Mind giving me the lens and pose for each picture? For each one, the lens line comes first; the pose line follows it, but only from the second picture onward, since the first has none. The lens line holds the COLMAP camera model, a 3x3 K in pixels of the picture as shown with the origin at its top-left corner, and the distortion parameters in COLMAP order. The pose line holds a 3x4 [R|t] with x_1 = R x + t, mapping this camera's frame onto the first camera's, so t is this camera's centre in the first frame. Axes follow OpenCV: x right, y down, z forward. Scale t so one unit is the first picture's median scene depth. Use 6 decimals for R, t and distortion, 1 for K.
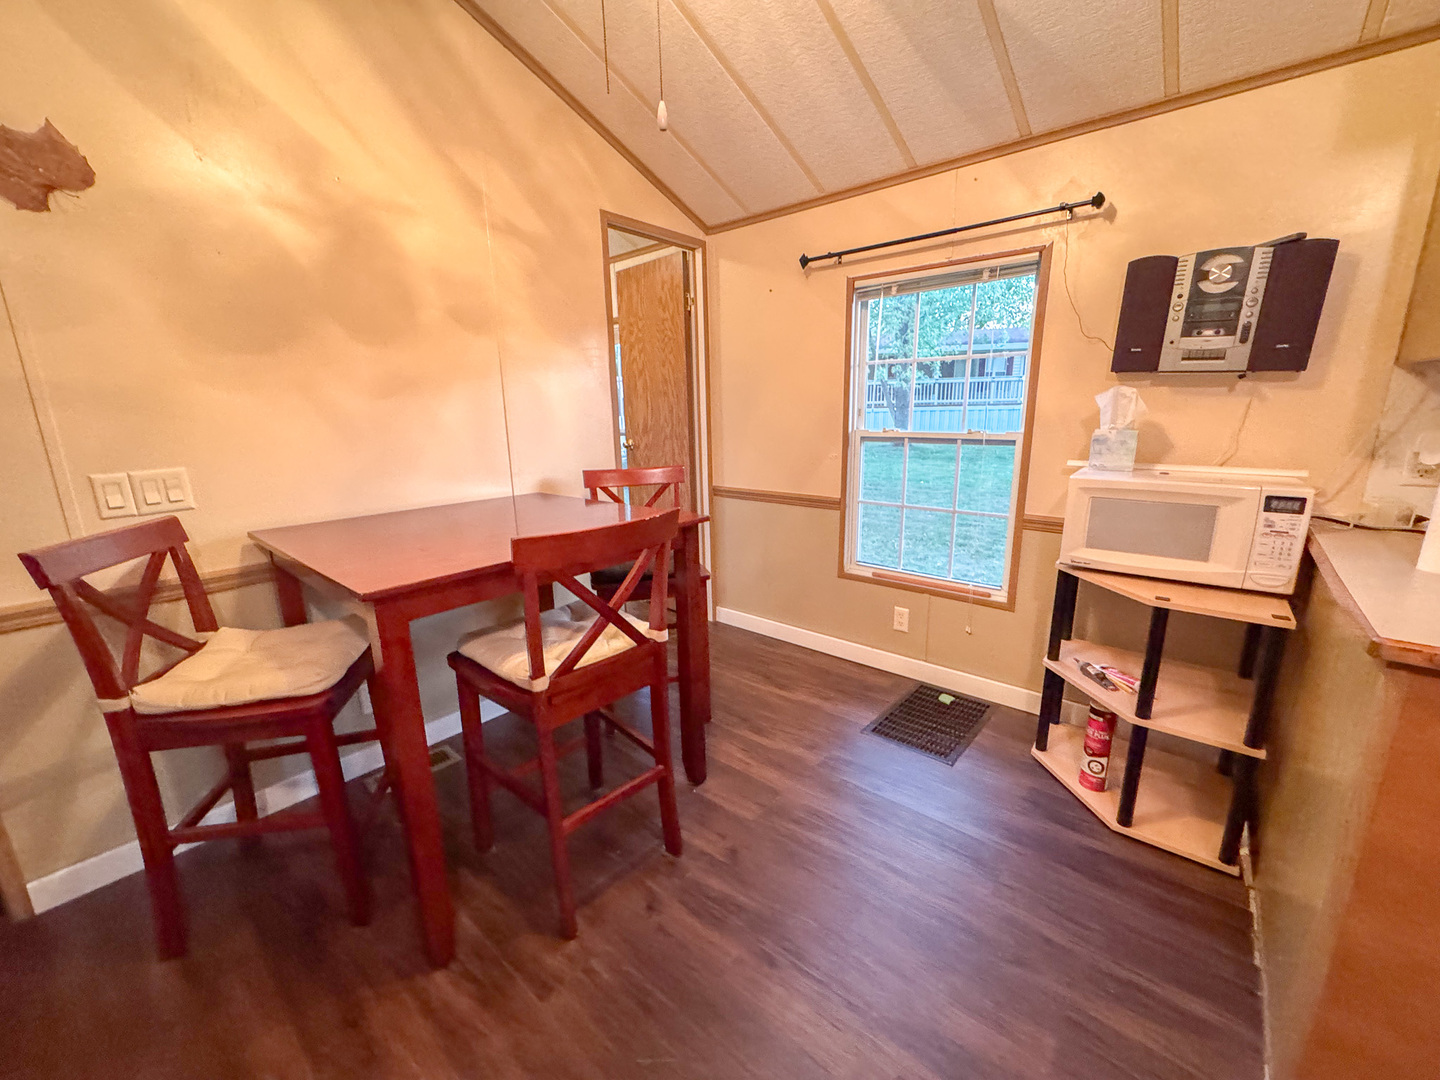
lens RADIAL K [[575.0, 0, 718.2], [0, 575.0, 540.2], [0, 0, 1]] dist [-0.006168, 0.000596]
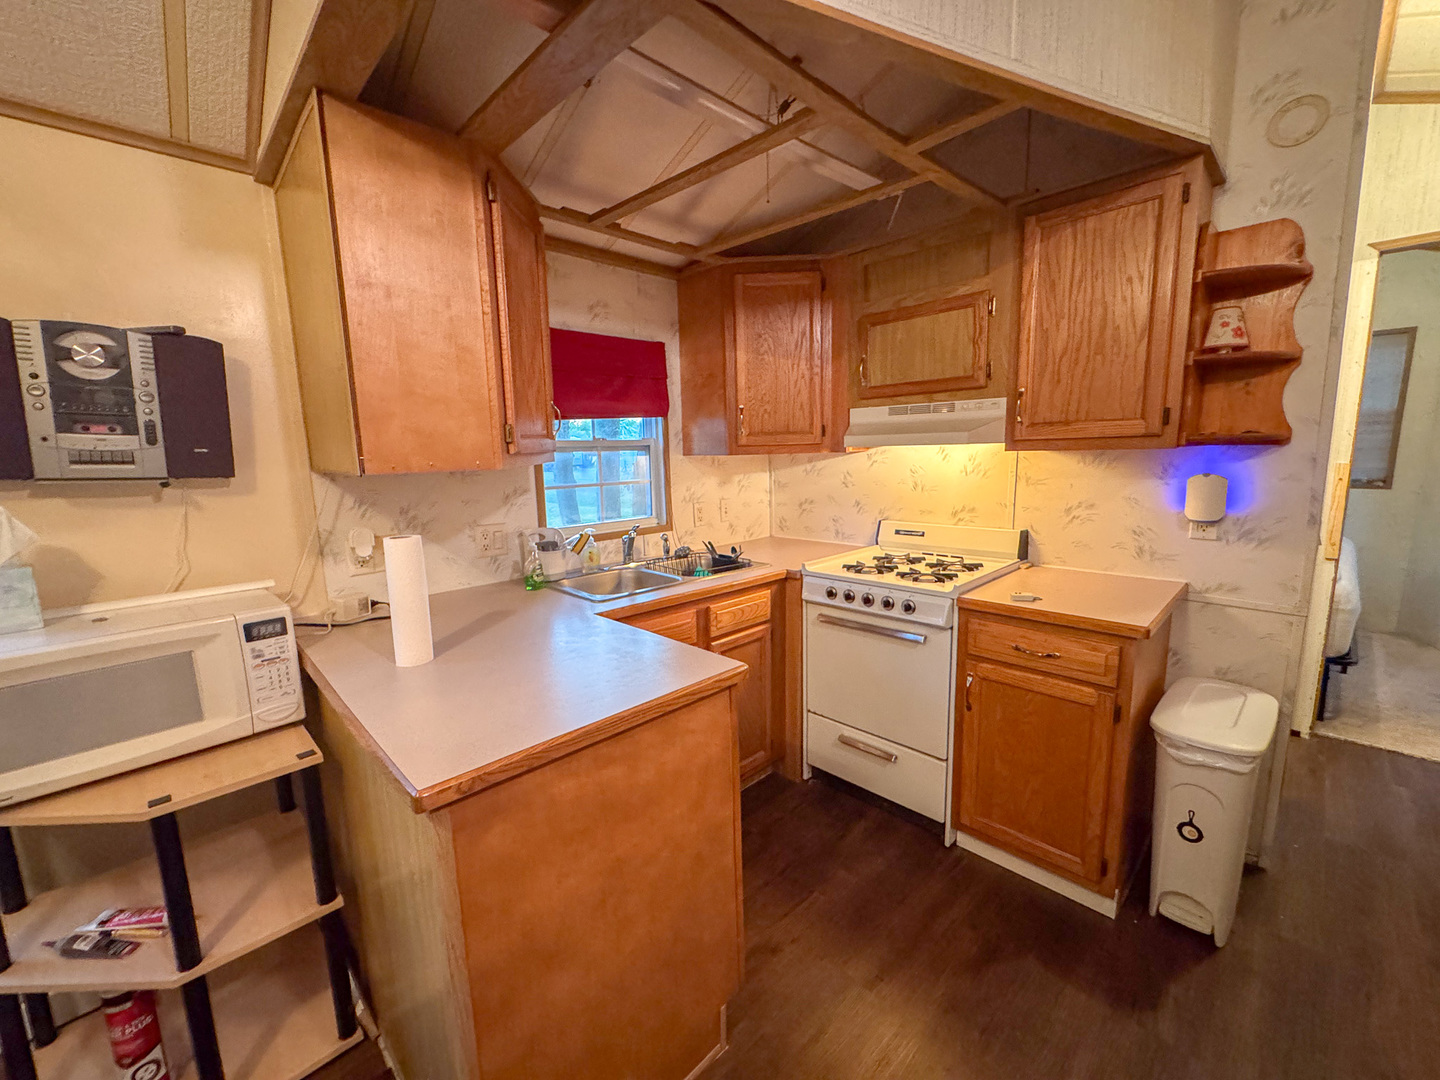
lens RADIAL K [[575.0, 0, 718.7], [0, 575.0, 539.7], [0, 0, 1]] dist [-0.006168, 0.000596]
pose [[0.088850, -0.133210, 0.987097, 0.171815], [0.254317, 0.961203, 0.106824, -0.098900], [-0.963031, 0.241545, 0.119281, 0.162419]]
